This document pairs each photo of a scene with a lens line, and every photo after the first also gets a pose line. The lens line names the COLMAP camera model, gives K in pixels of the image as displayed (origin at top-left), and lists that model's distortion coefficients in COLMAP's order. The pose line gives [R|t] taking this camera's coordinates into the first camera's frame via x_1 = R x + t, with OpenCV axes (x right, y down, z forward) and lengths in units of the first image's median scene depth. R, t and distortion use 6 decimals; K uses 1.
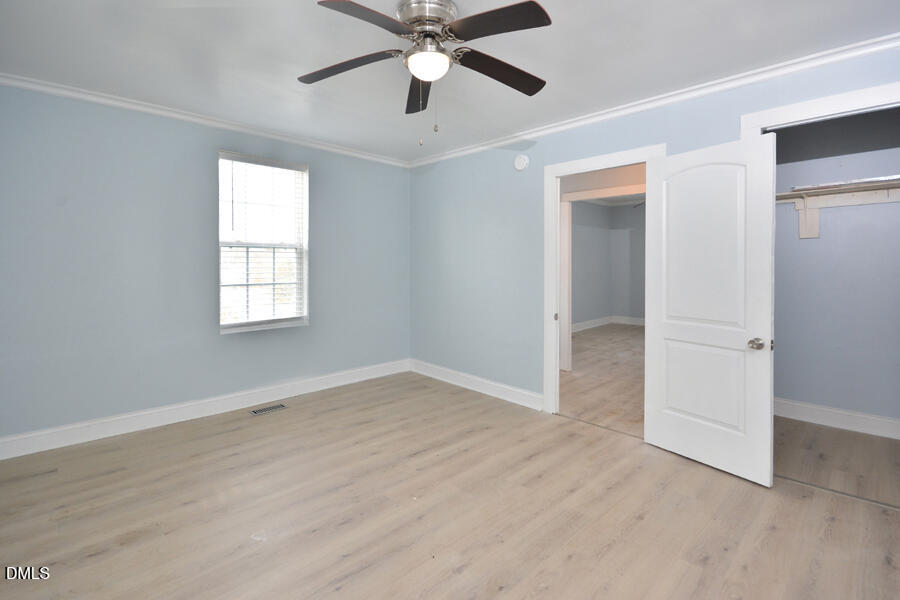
lens RADIAL K [[407.8, 0, 428.2], [0, 407.8, 270.7], [0, 0, 1]] dist [0.008546, -0.003942]
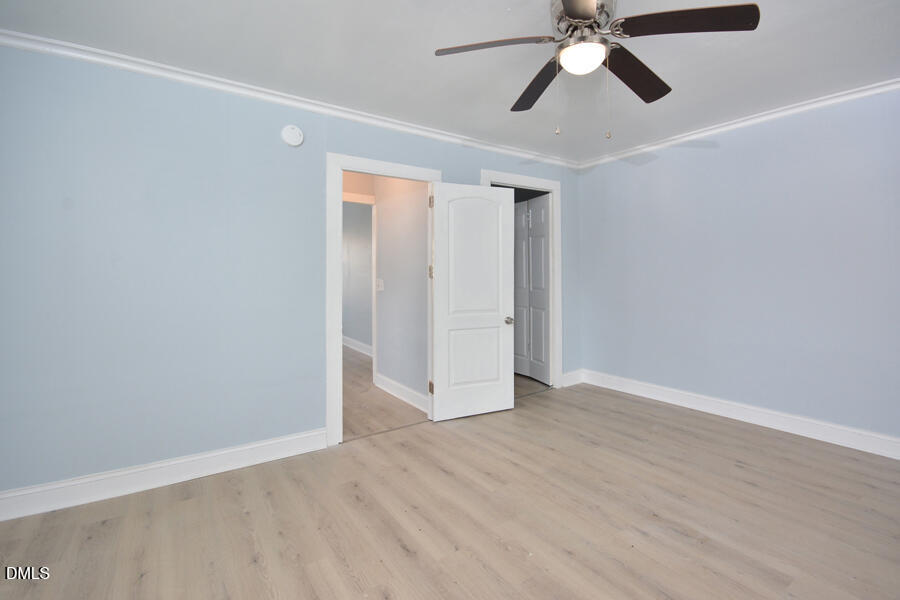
lens RADIAL K [[407.8, 0, 491.4], [0, 407.8, 273.7], [0, 0, 1]] dist [0.008546, -0.003942]
pose [[0.128561, -0.004344, 0.991692, -0.664980], [0.017498, 0.999845, 0.002112, -0.004139], [-0.991547, 0.017081, 0.128617, 0.752619]]
